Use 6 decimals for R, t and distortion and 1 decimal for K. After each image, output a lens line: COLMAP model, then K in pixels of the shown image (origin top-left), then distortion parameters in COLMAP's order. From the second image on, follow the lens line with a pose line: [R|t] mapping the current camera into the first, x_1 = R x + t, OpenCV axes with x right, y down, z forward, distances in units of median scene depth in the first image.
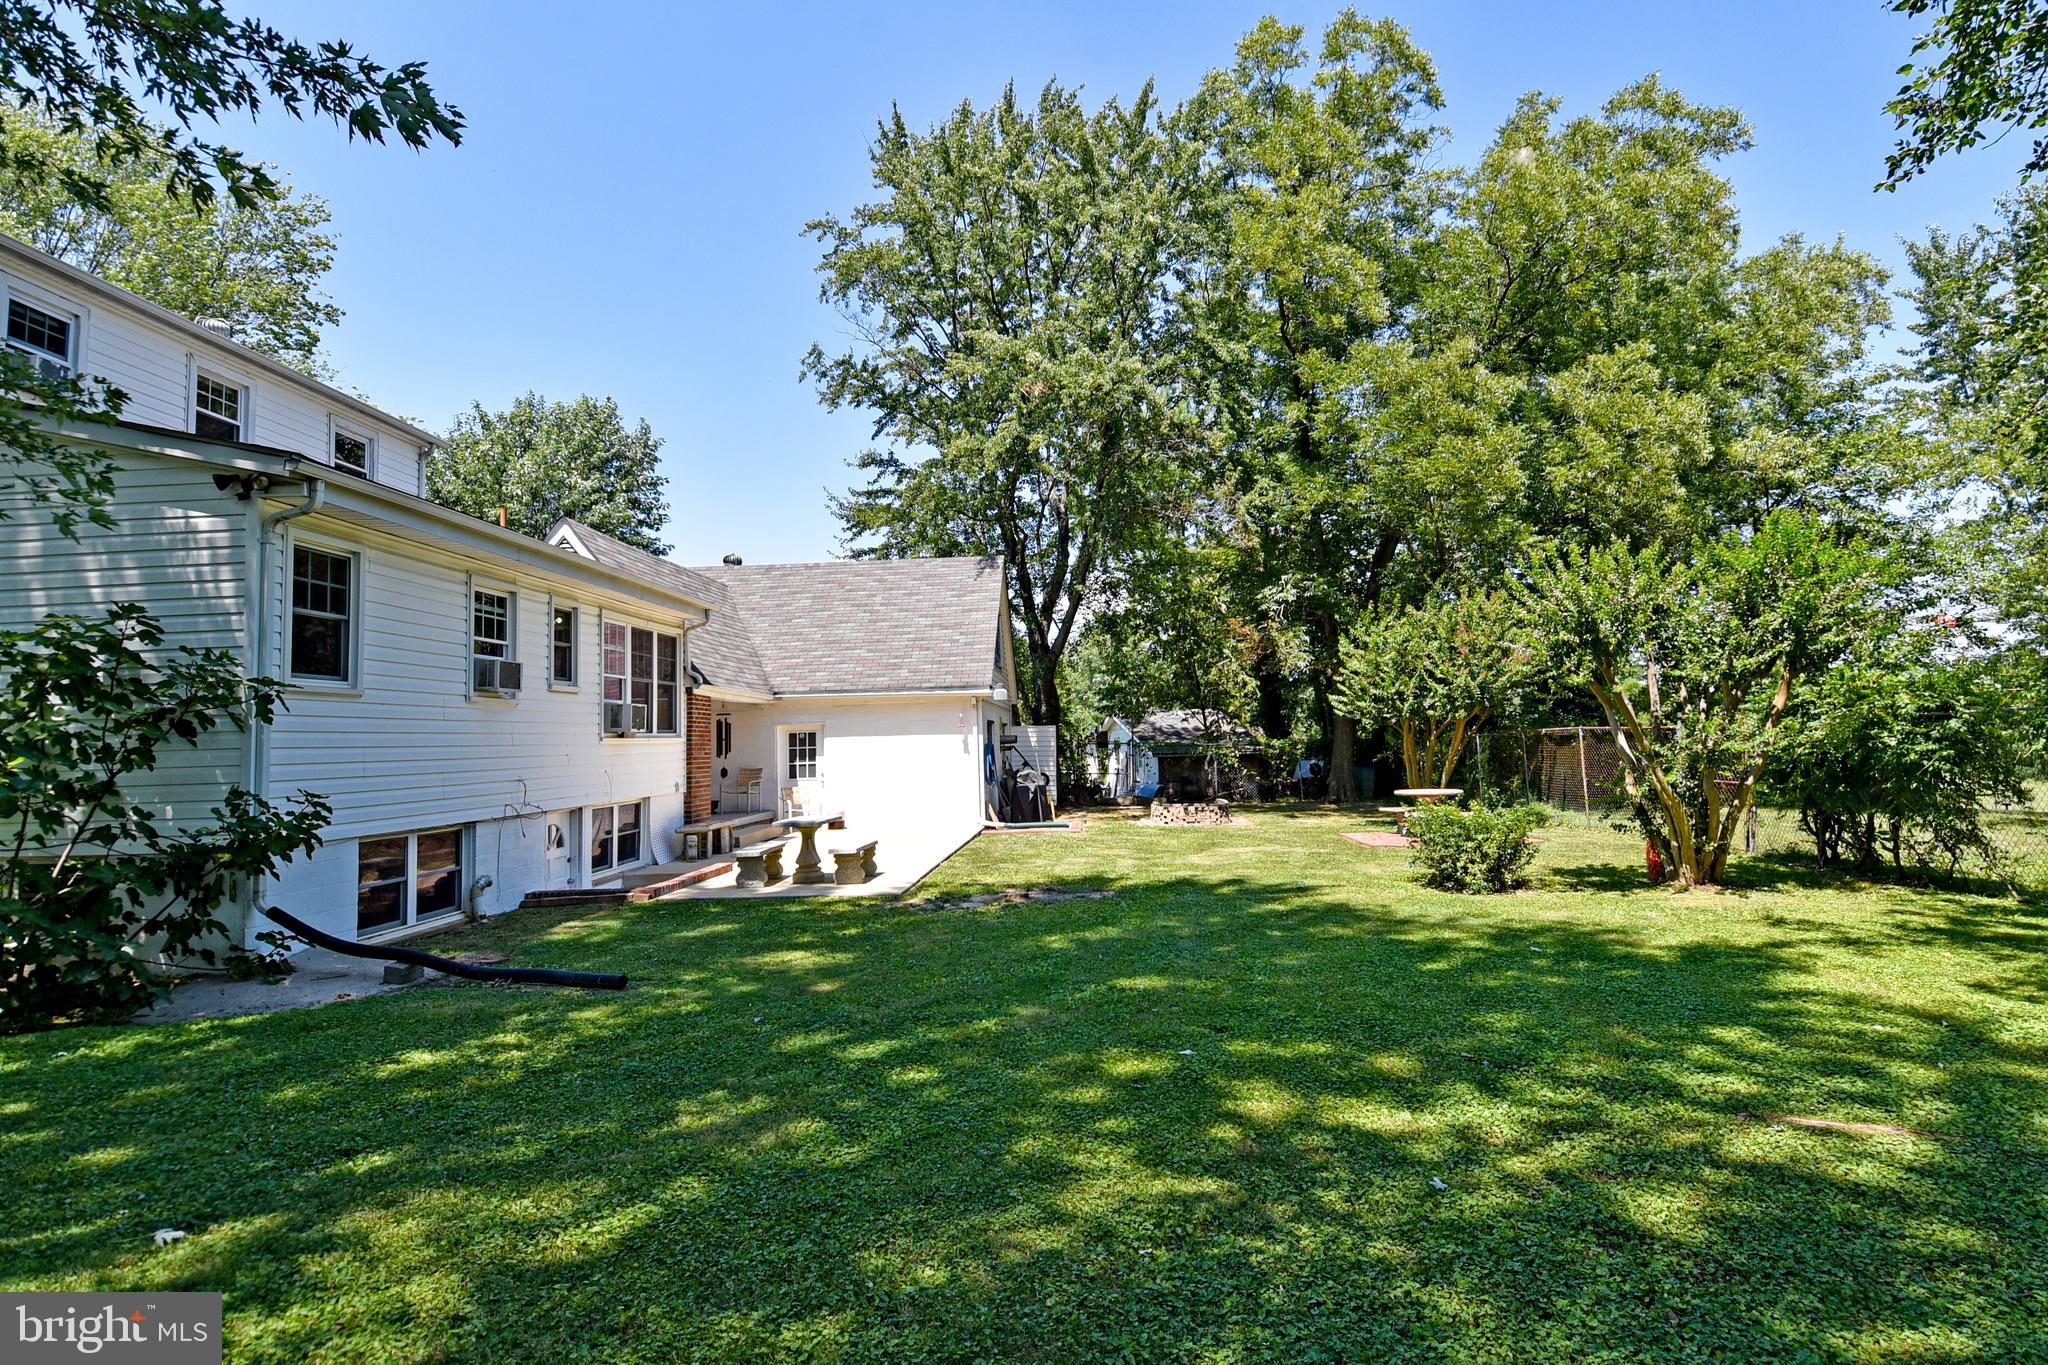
lens RADIAL K [[1073.1, 0, 1049.4], [0, 1073.1, 648.0], [0, 0, 1]] dist [0.059458, -0.061975]
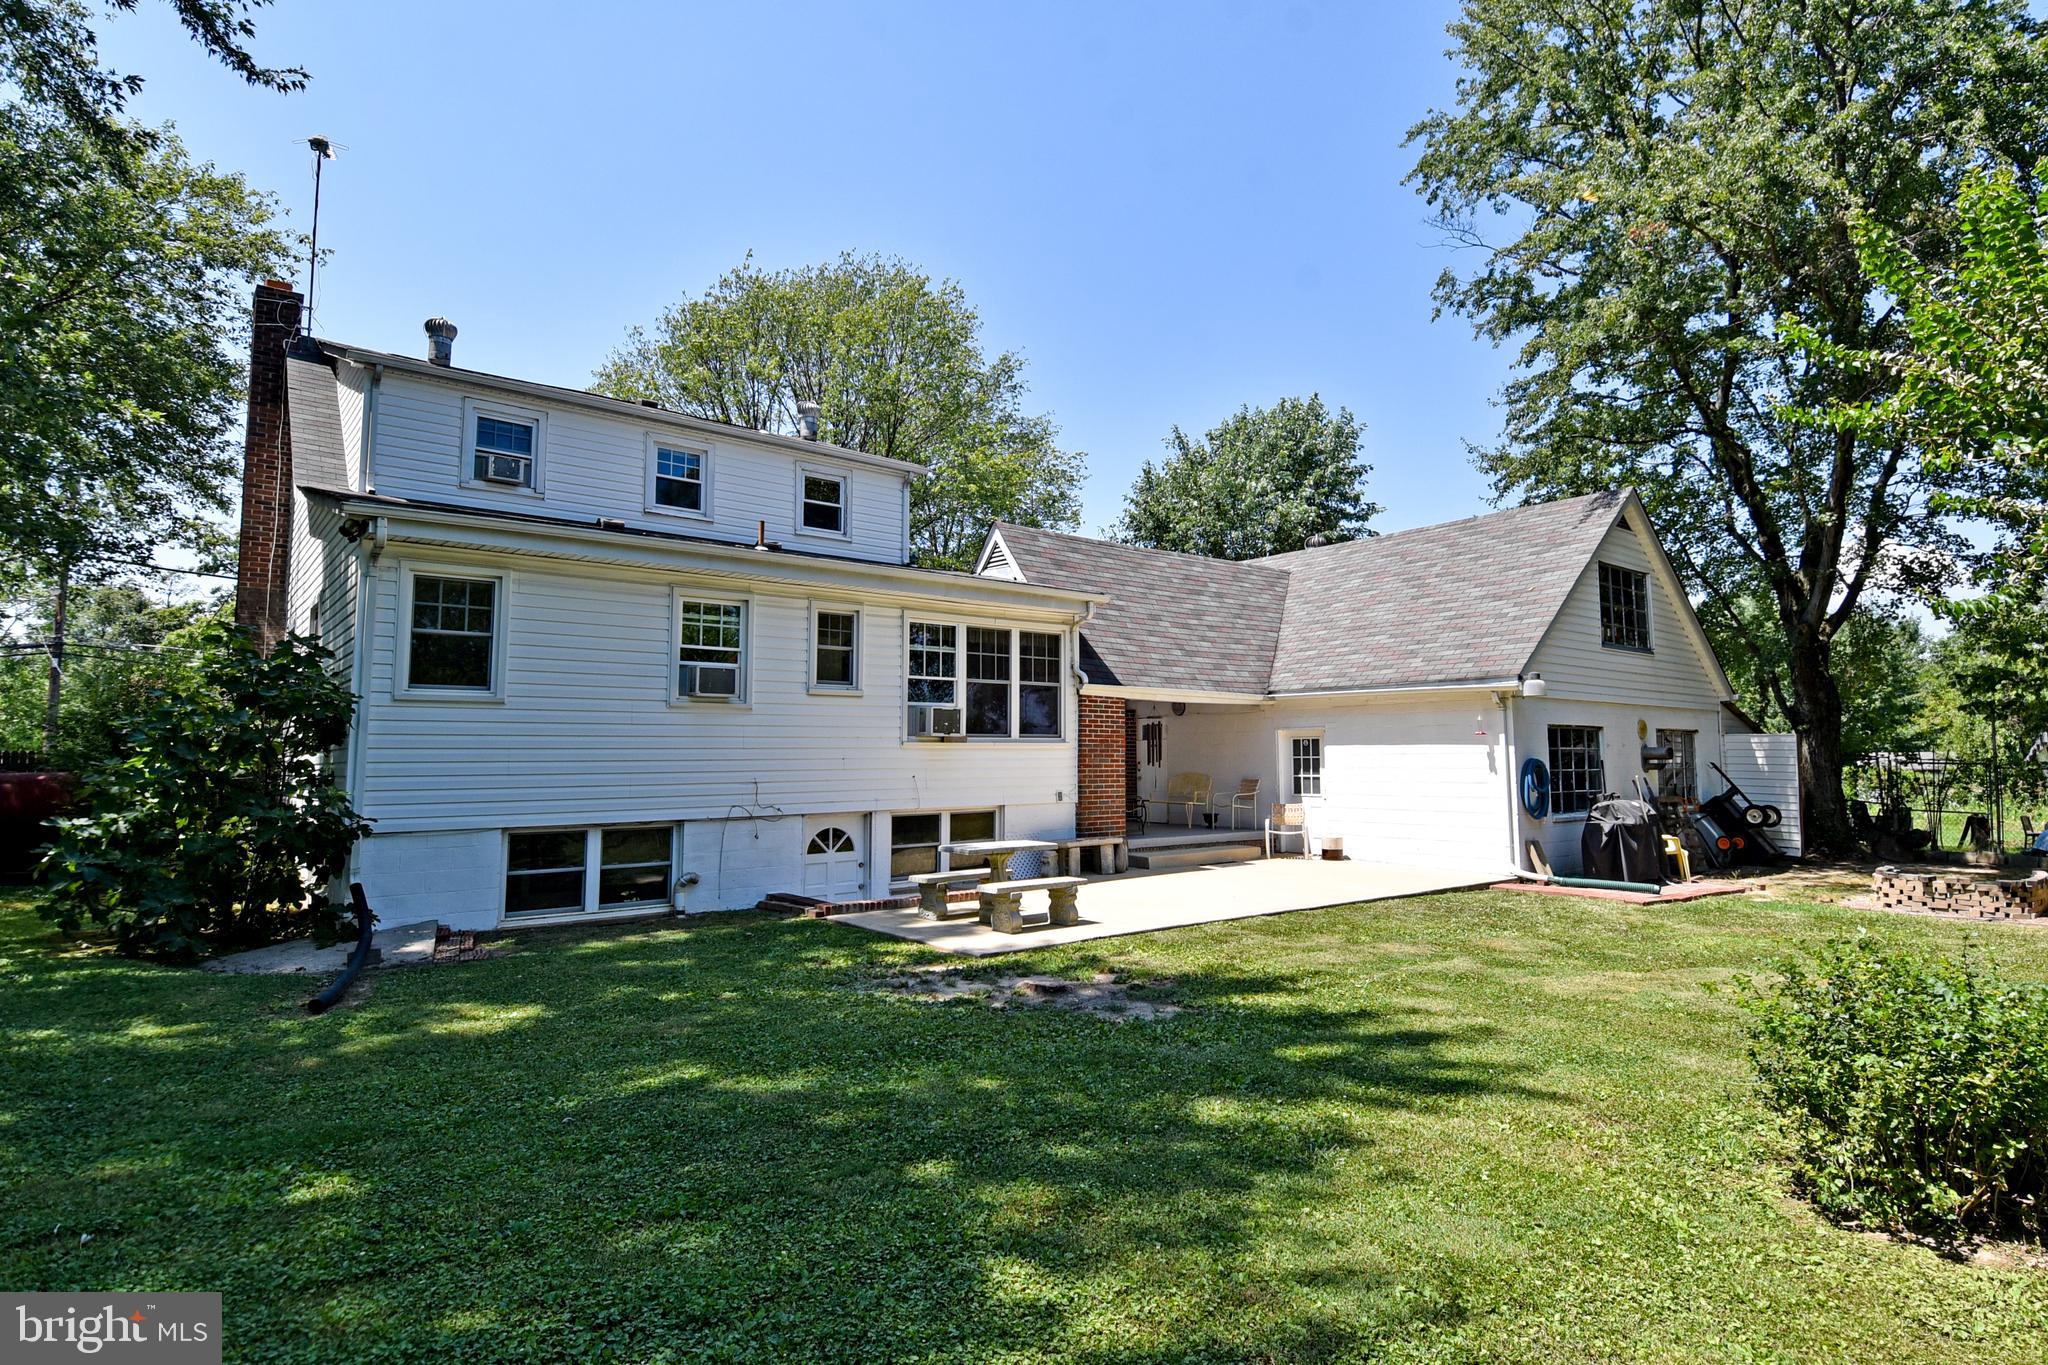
lens RADIAL K [[1073.1, 0, 1049.4], [0, 1073.1, 648.0], [0, 0, 1]] dist [0.059458, -0.061975]
pose [[0.668268, -0.050450, -0.742208, 0.414785], [0.048742, 0.998523, -0.023986, 0.029749], [0.742322, -0.020148, 0.669740, 0.473292]]
